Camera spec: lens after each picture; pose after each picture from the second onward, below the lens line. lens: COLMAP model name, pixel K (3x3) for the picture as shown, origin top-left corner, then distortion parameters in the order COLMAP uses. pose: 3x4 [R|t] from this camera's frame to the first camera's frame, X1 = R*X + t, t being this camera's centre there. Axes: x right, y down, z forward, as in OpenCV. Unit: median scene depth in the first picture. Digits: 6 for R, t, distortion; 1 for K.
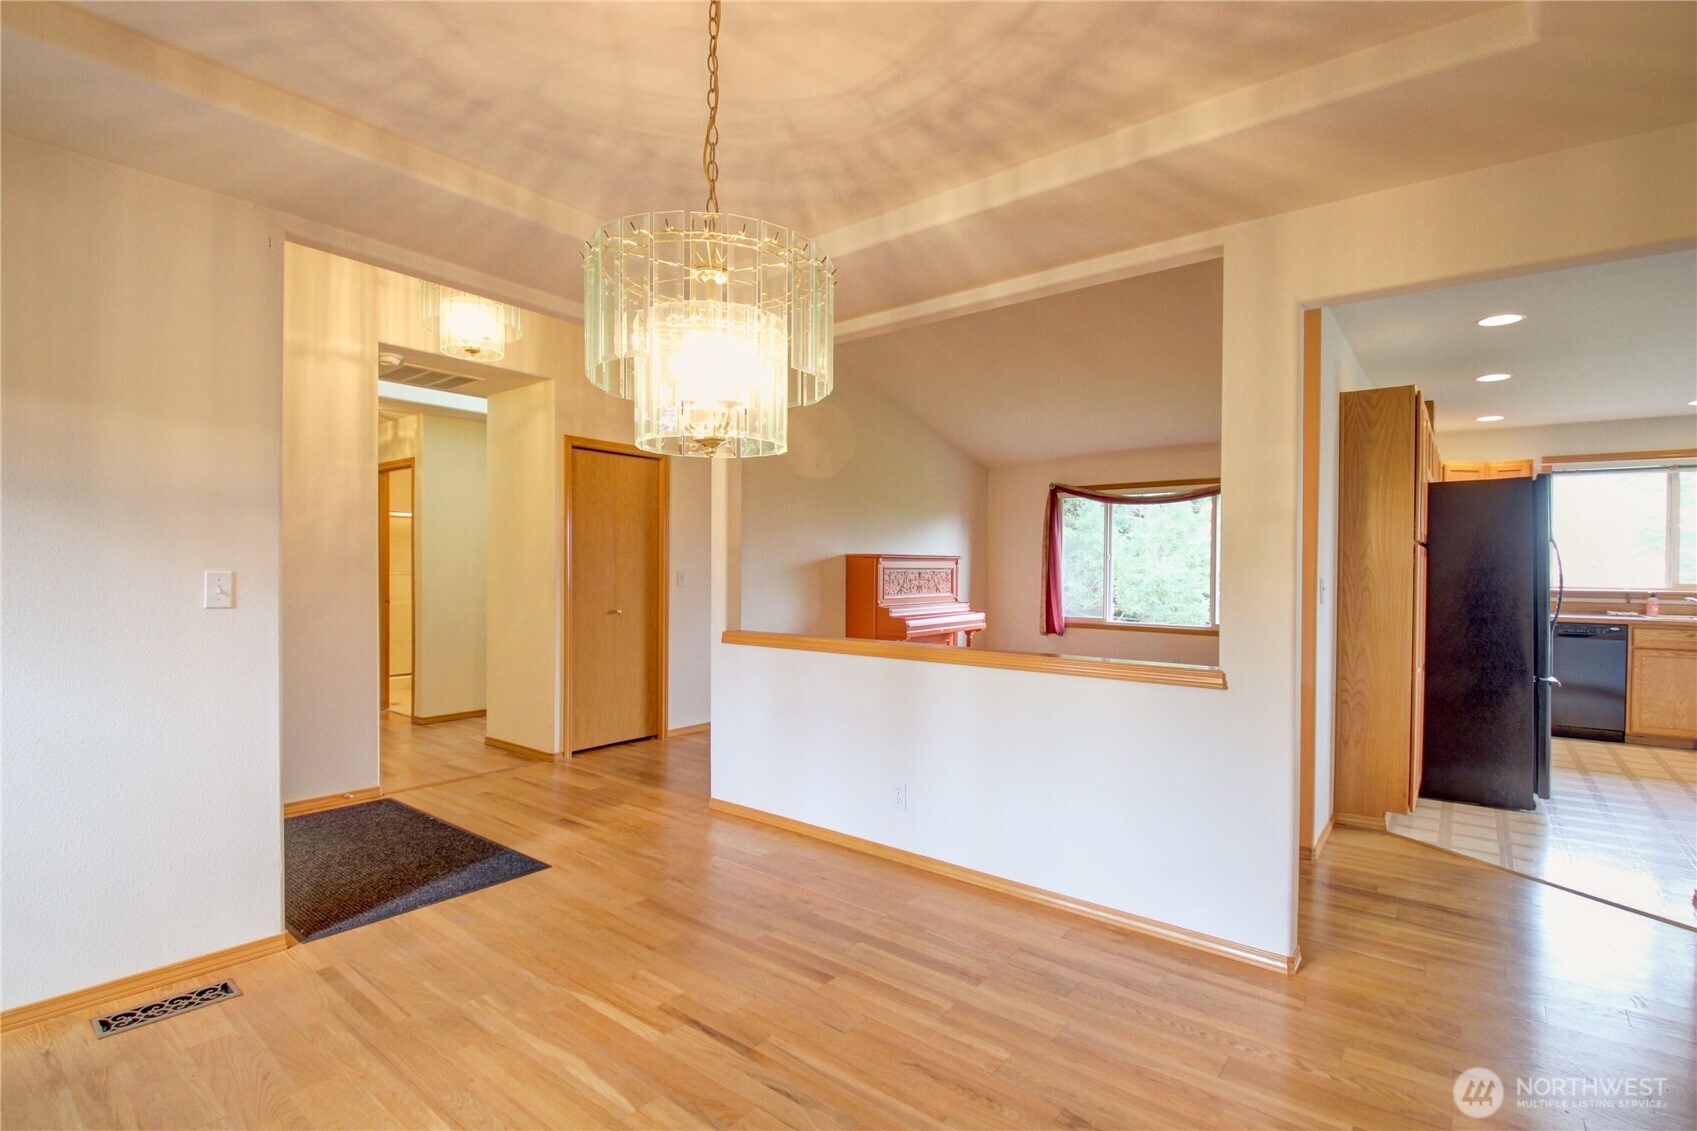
lens RADIAL K [[785.3, 0, 842.6], [0, 785.3, 576.0], [0, 0, 1]] dist [0.015743, -0.026633]
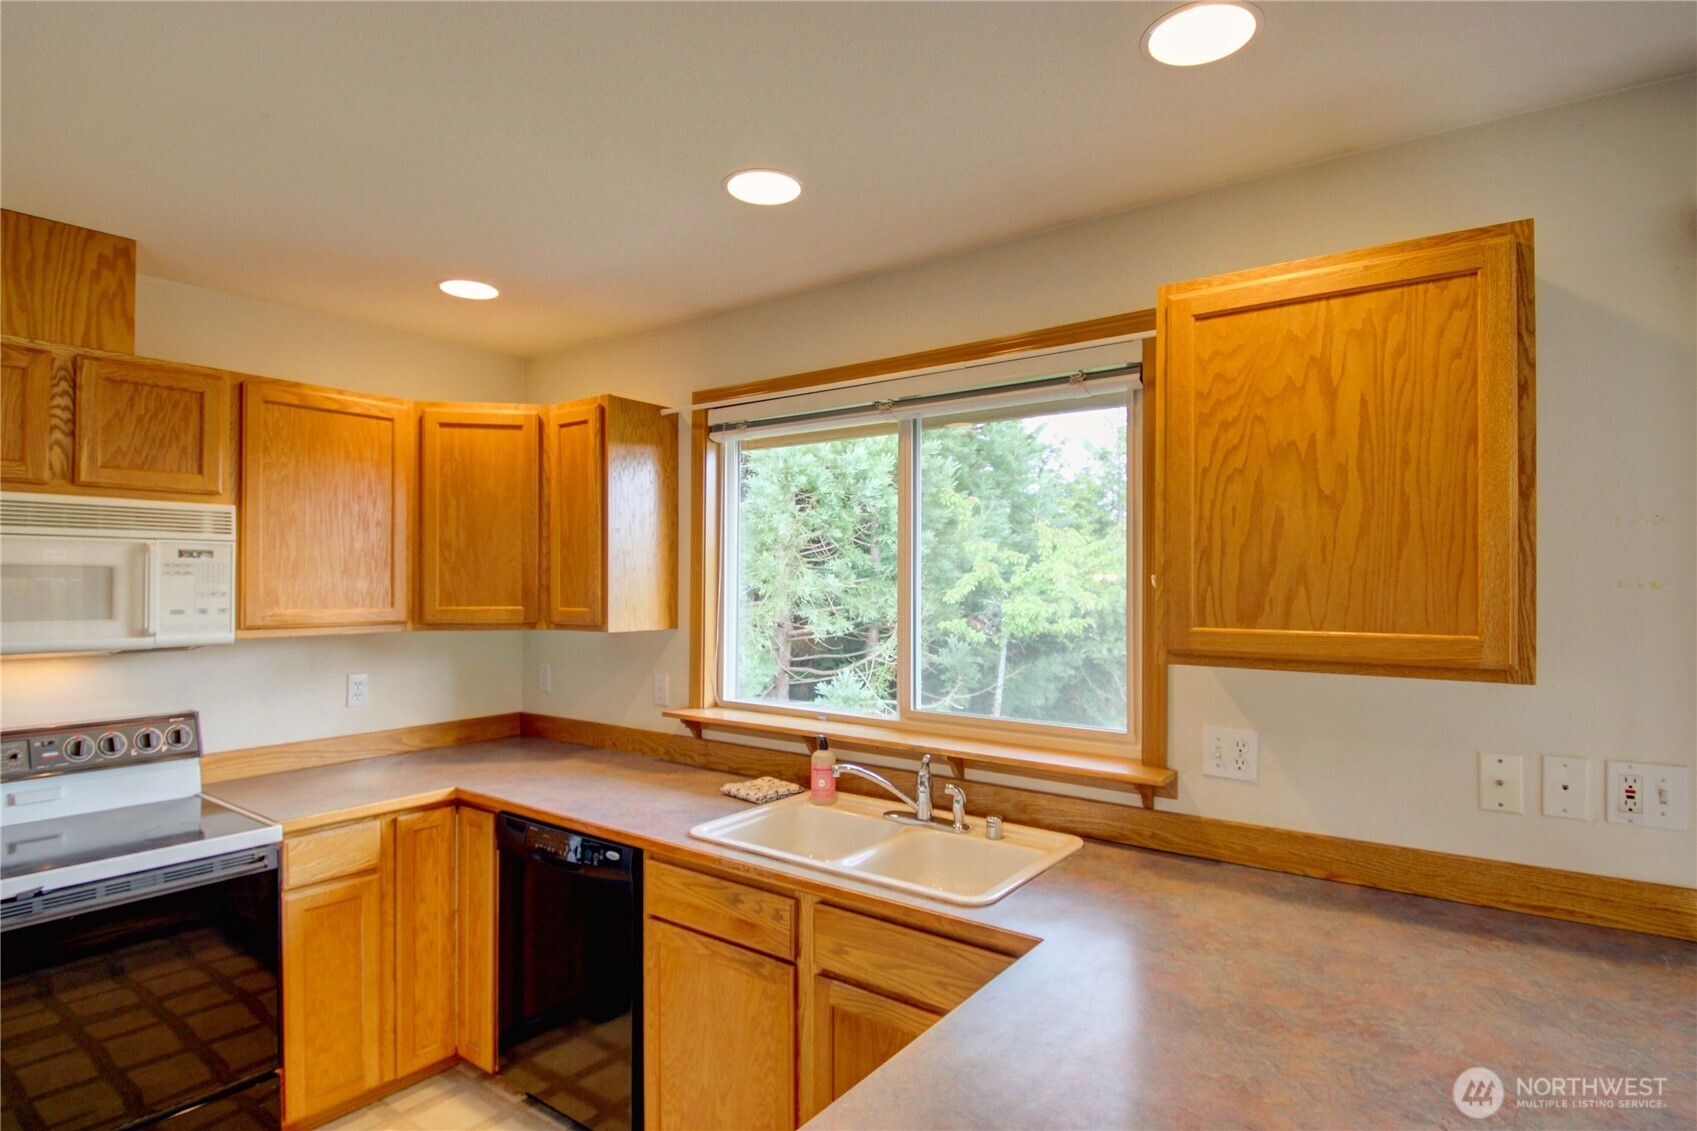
lens RADIAL K [[887.6, 0, 844.7], [0, 887.6, 576.0], [0, 0, 1]] dist [0.003409, -0.020503]
pose [[0.999057, -0.004032, 0.043232, 1.137146], [0.004708, 0.999868, -0.015543, -0.054293], [-0.043164, 0.015732, 0.998944, 0.621795]]
